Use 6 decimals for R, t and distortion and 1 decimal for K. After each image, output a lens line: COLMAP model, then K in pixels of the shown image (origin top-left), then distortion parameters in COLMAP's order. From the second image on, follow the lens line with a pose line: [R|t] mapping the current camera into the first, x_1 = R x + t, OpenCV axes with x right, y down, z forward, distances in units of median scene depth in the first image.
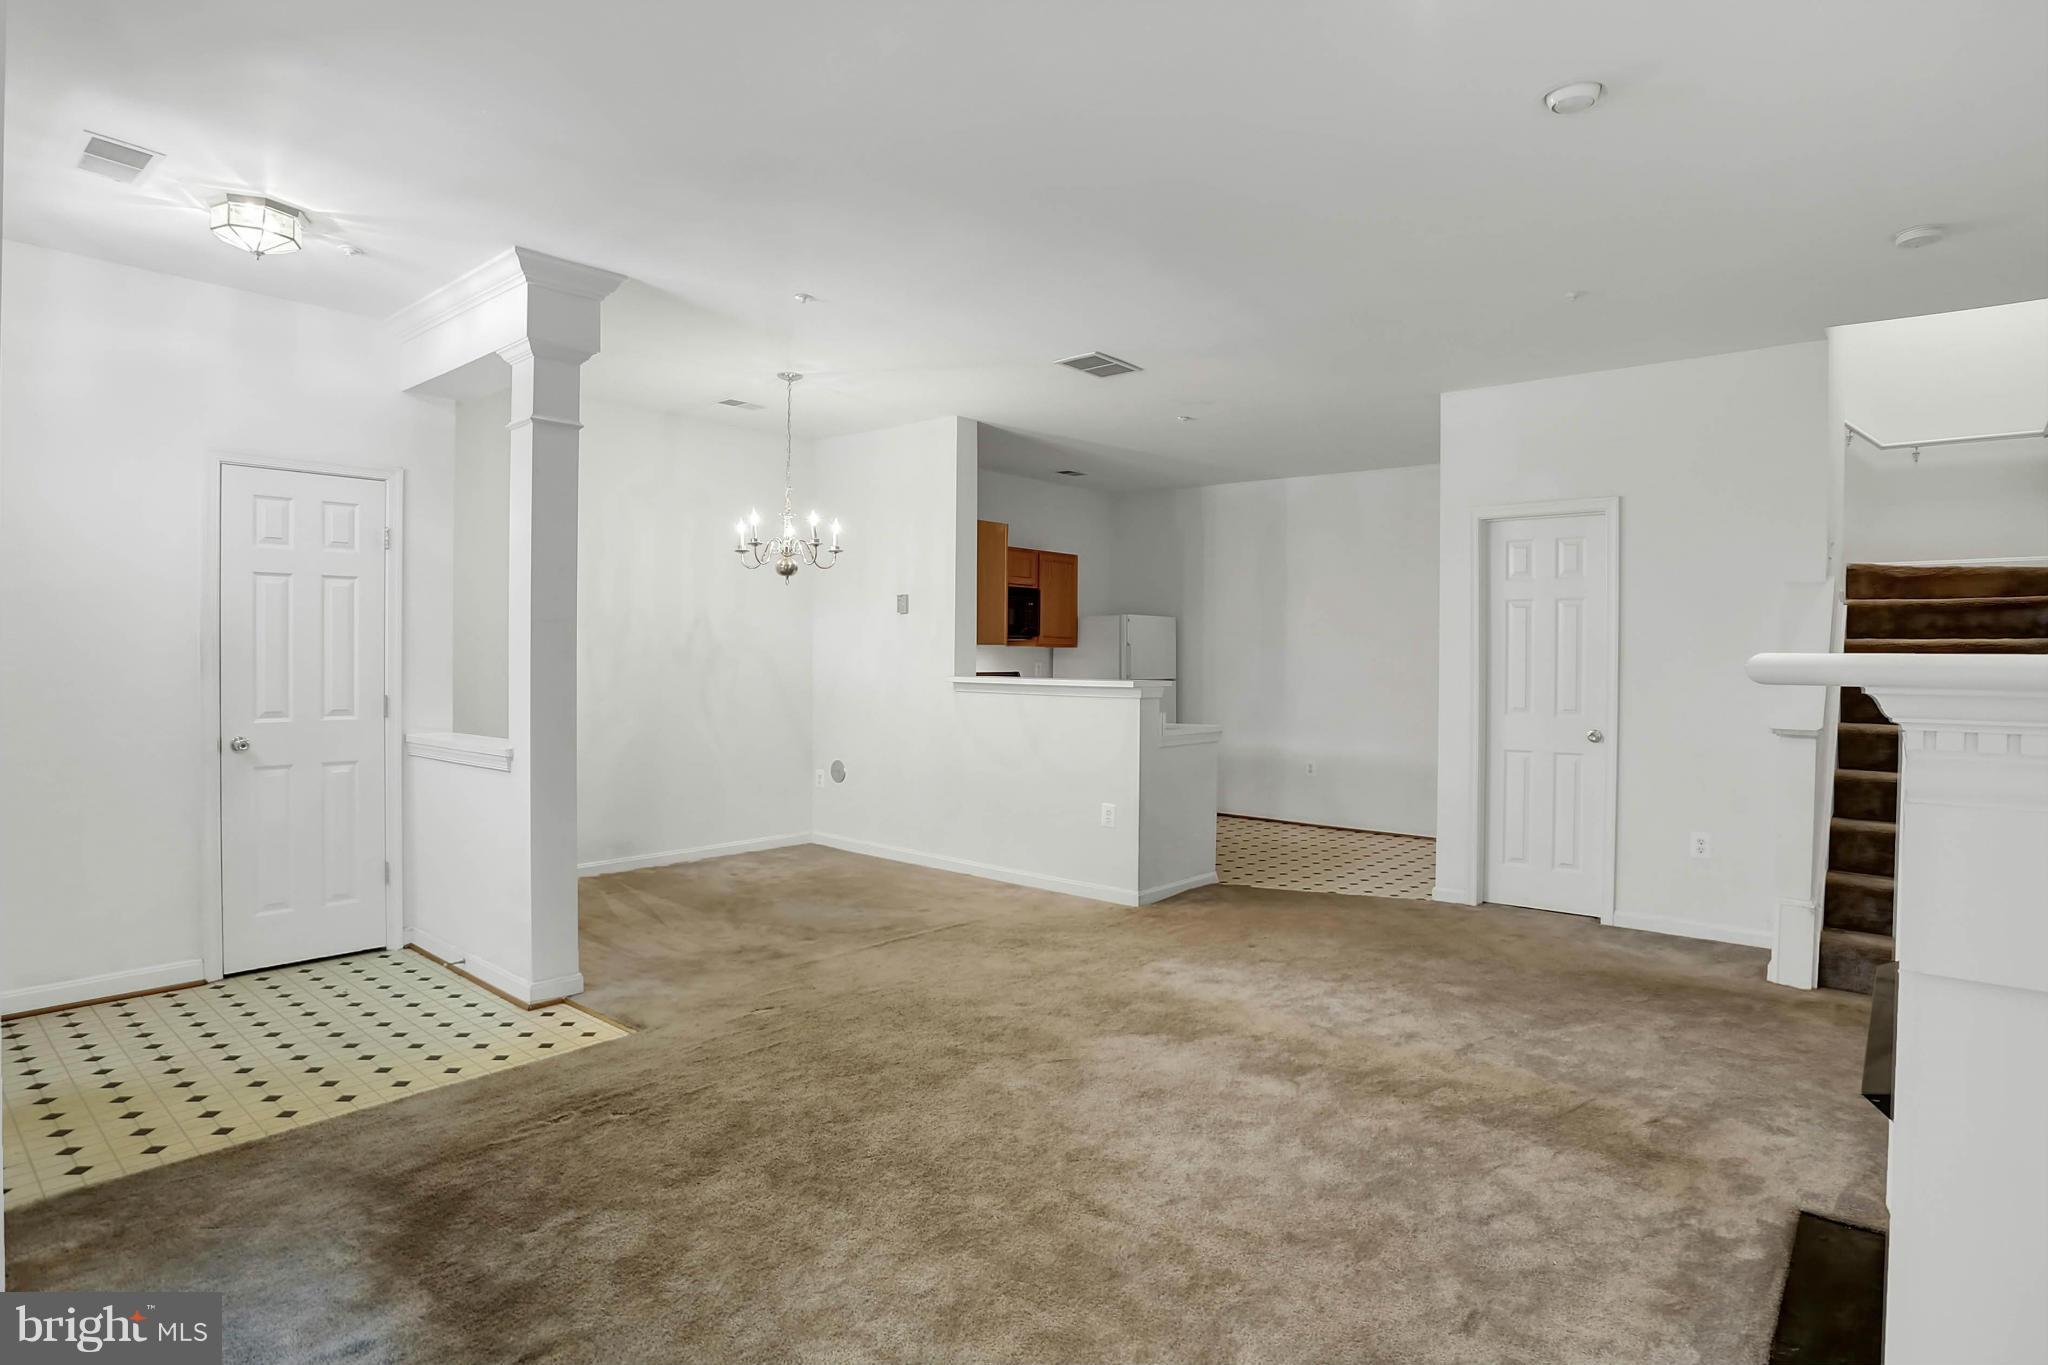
lens RADIAL K [[1043.7, 0, 1025.5], [0, 1043.7, 672.3], [0, 0, 1]] dist [-0.046297, 0.009920]
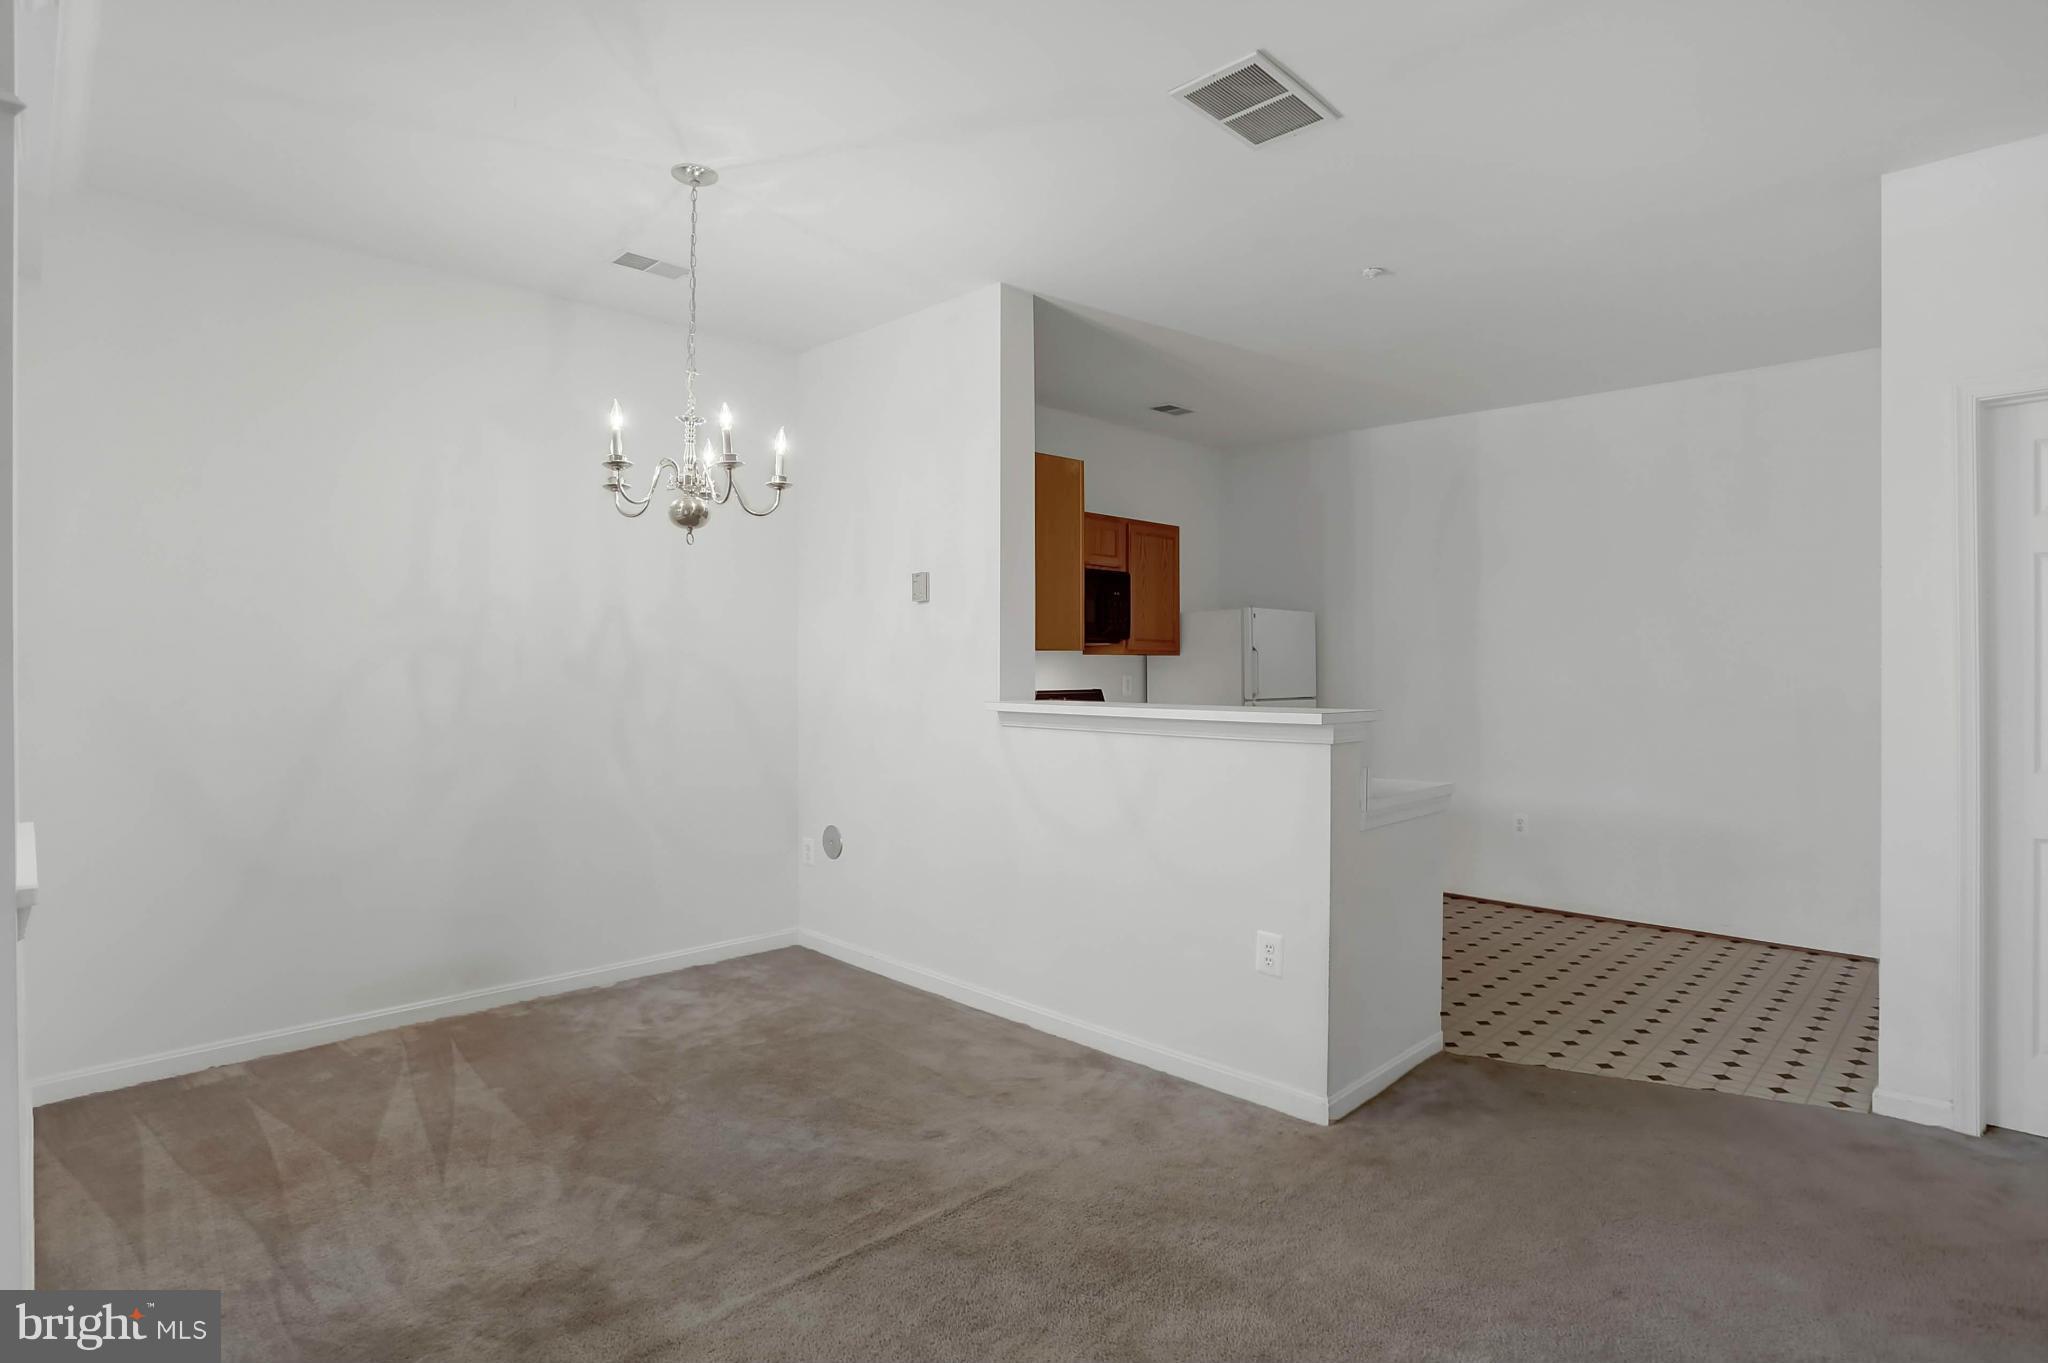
lens RADIAL K [[1040.0, 0, 1034.5], [0, 1040.0, 674.3], [0, 0, 1]] dist [-0.026115, -0.000236]
pose [[0.997886, -0.007914, -0.064498, -0.006949], [0.007279, 0.999923, -0.010069, -0.005555], [0.064573, 0.009578, 0.997867, 0.381851]]
